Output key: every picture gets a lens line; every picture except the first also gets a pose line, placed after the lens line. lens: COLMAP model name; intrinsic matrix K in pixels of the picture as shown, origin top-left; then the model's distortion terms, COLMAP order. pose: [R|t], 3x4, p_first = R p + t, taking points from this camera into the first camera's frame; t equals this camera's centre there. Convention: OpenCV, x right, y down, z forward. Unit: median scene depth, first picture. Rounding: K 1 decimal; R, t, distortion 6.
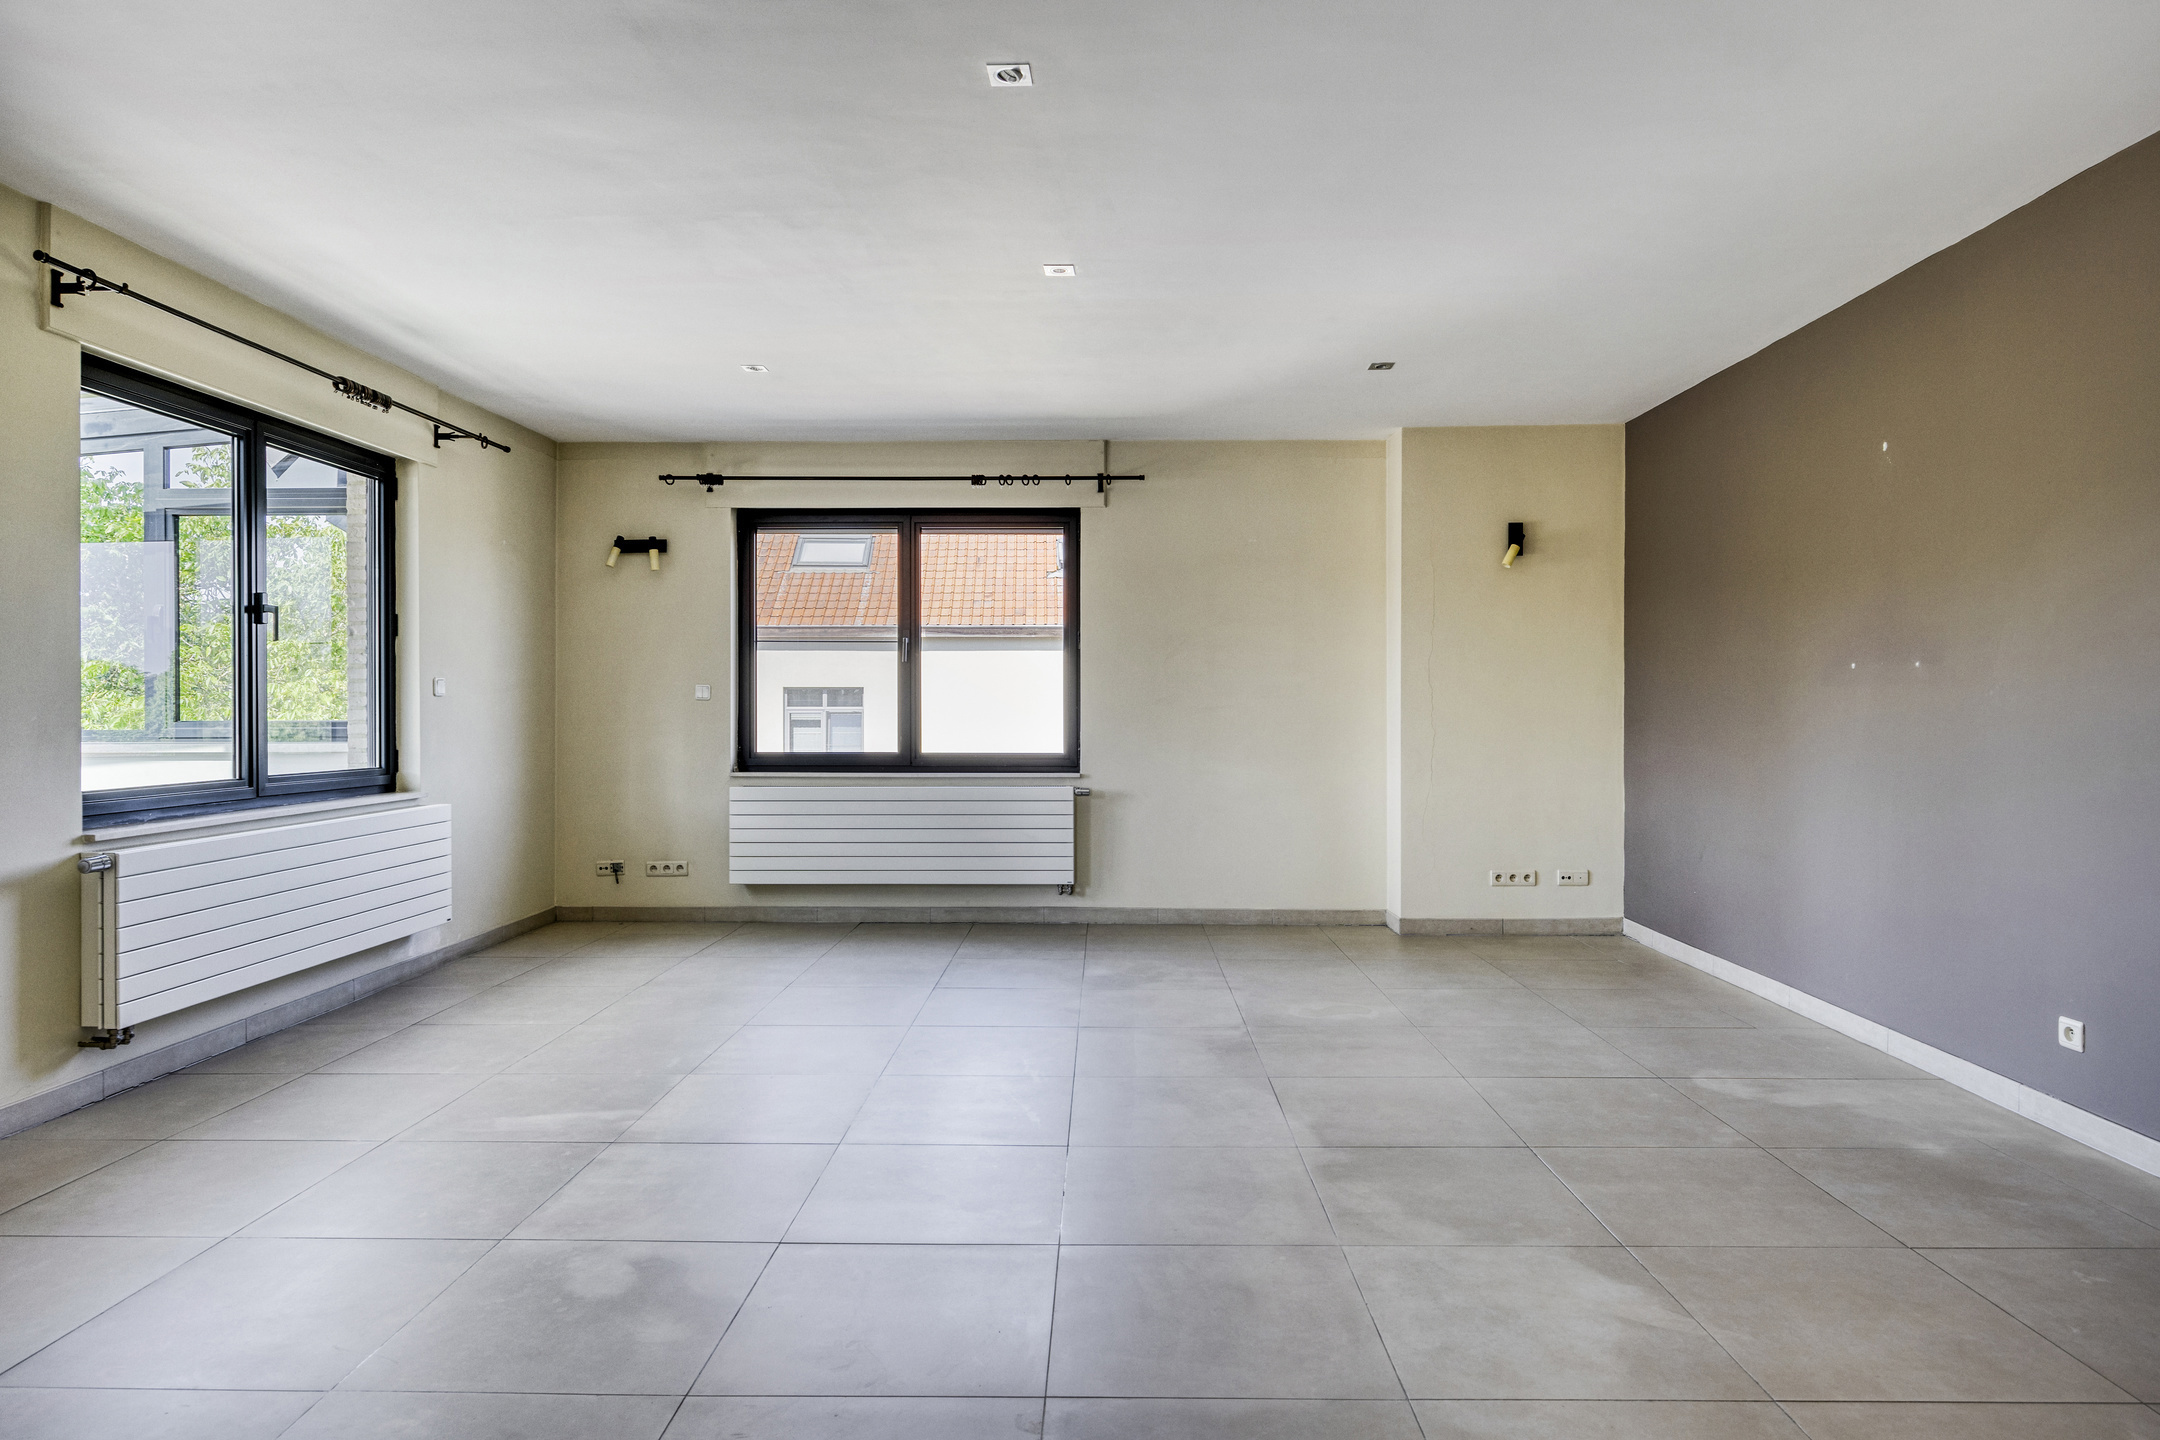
lens RADIAL K [[1274.6, 0, 1071.5], [0, 1274.6, 712.6], [0, 0, 1]] dist [0.027249, 0.001944]
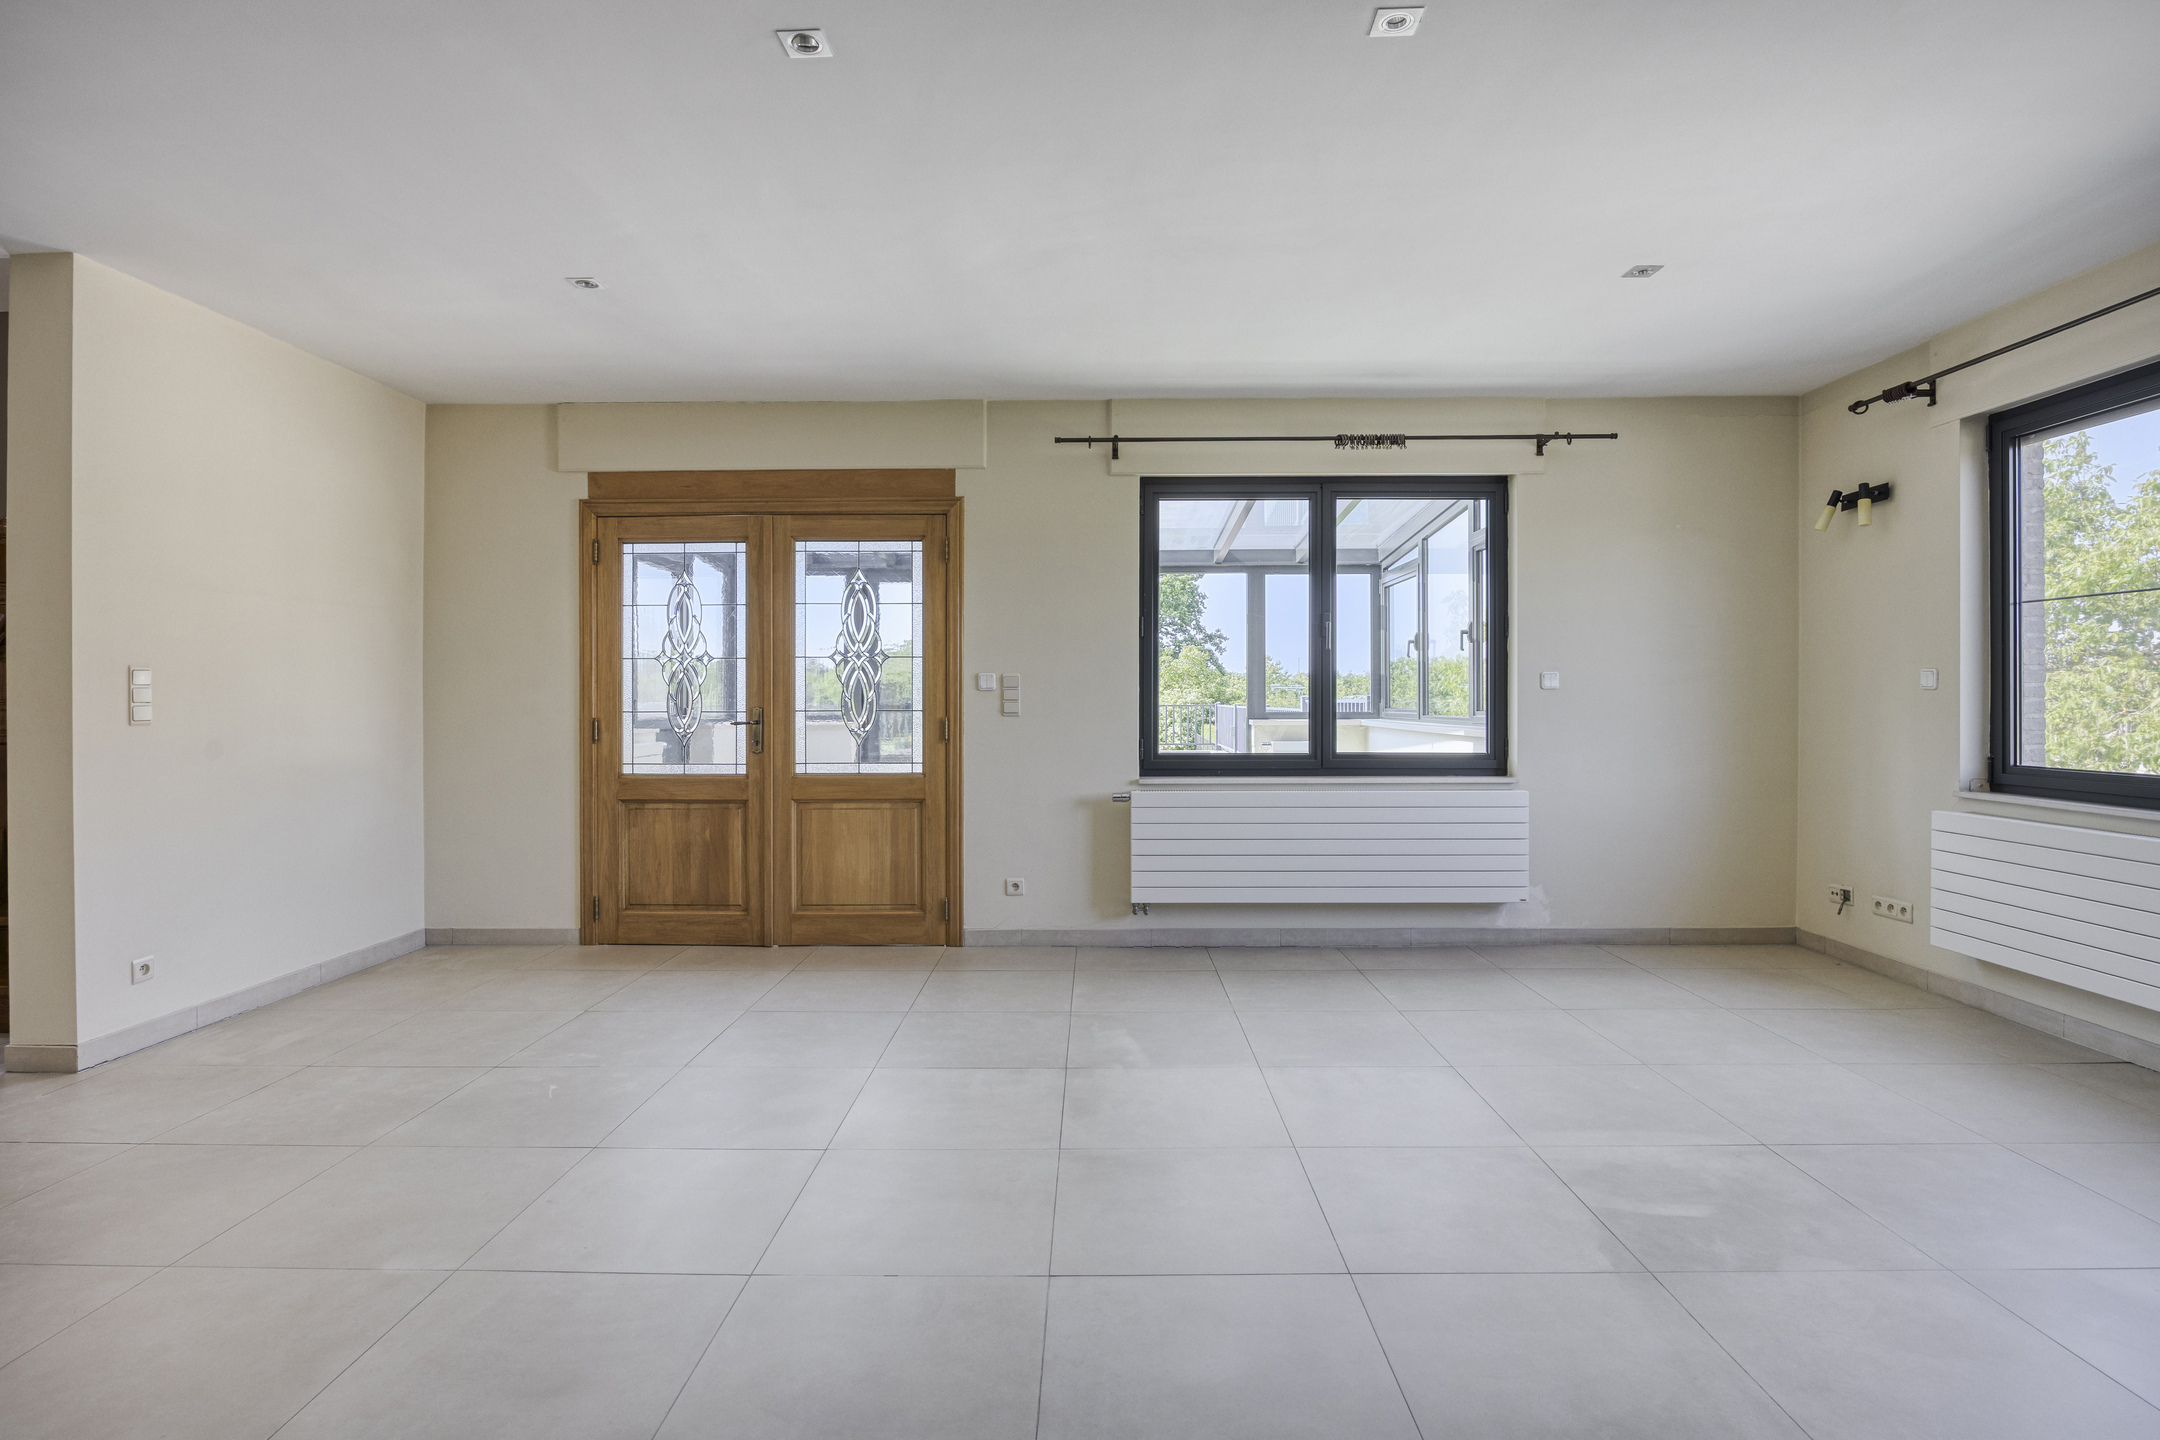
lens RADIAL K [[1097.6, 0, 1100.3], [0, 1097.6, 686.8], [0, 0, 1]] dist [-0.004813, -0.000833]
pose [[0.025183, -0.008192, -0.999649, 0.572850], [-0.003245, 0.999960, -0.008276, -0.008145], [0.999678, 0.003452, 0.025156, 0.873053]]
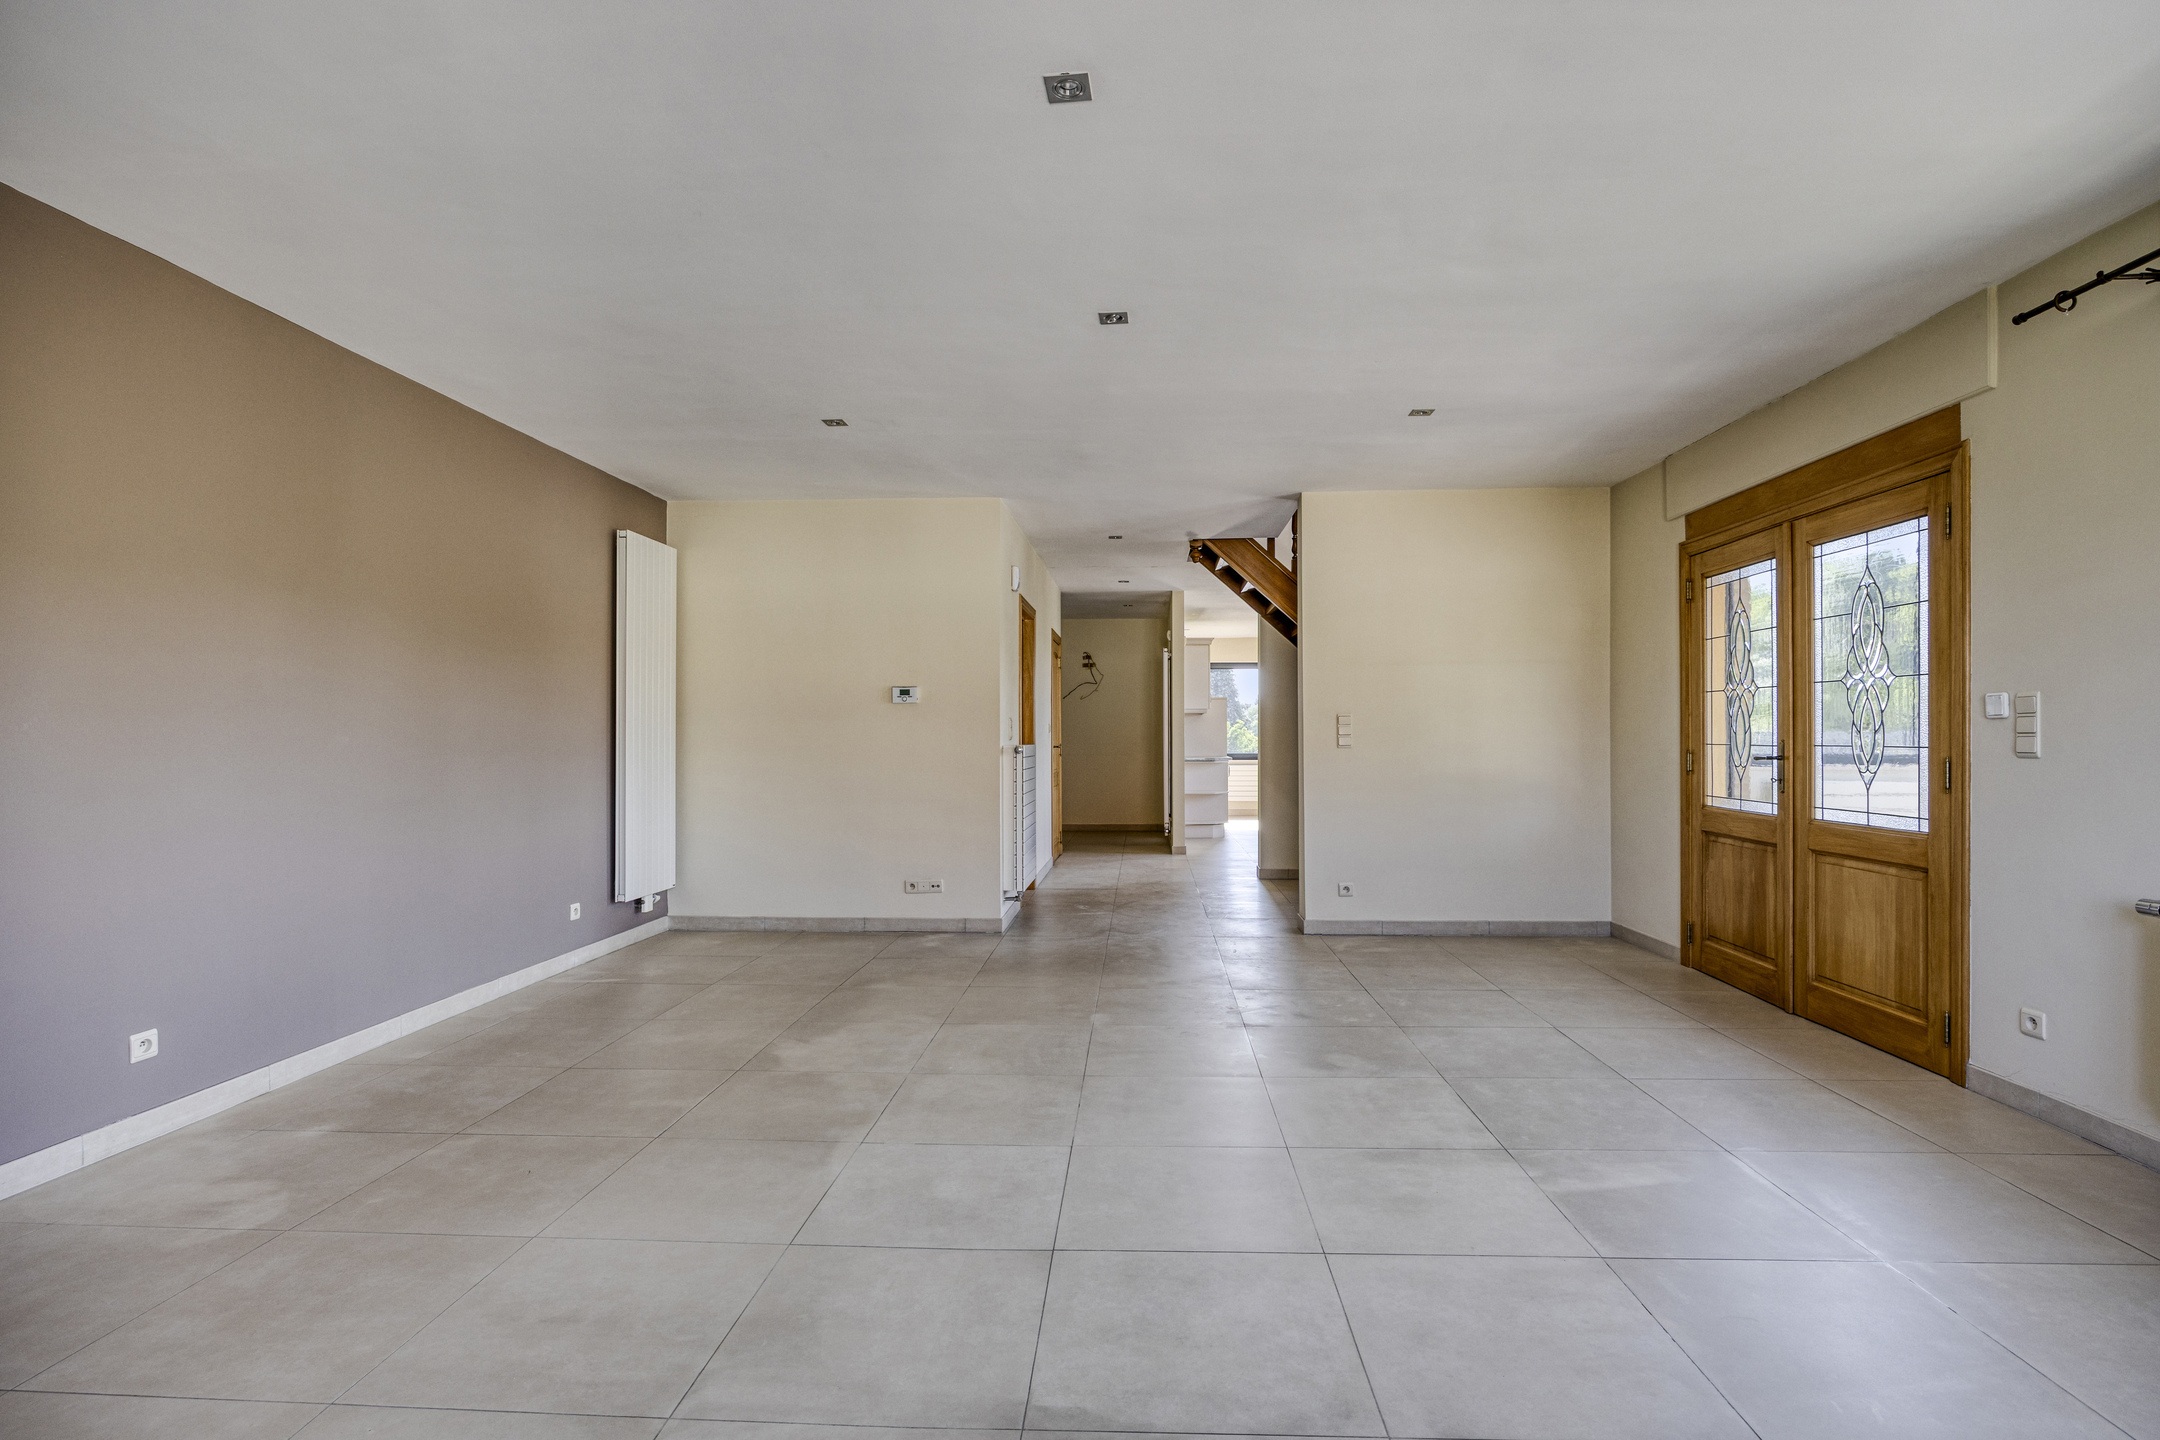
lens RADIAL K [[1047.1, 0, 1085.1], [0, 1047.1, 724.3], [0, 0, 1]] dist [0.000310, 0.000232]
pose [[-0.999633, 0.005991, 0.026411, -0.033294], [0.005871, 0.999972, -0.004616, -0.009973], [-0.026438, -0.004459, -0.999641, 1.624895]]
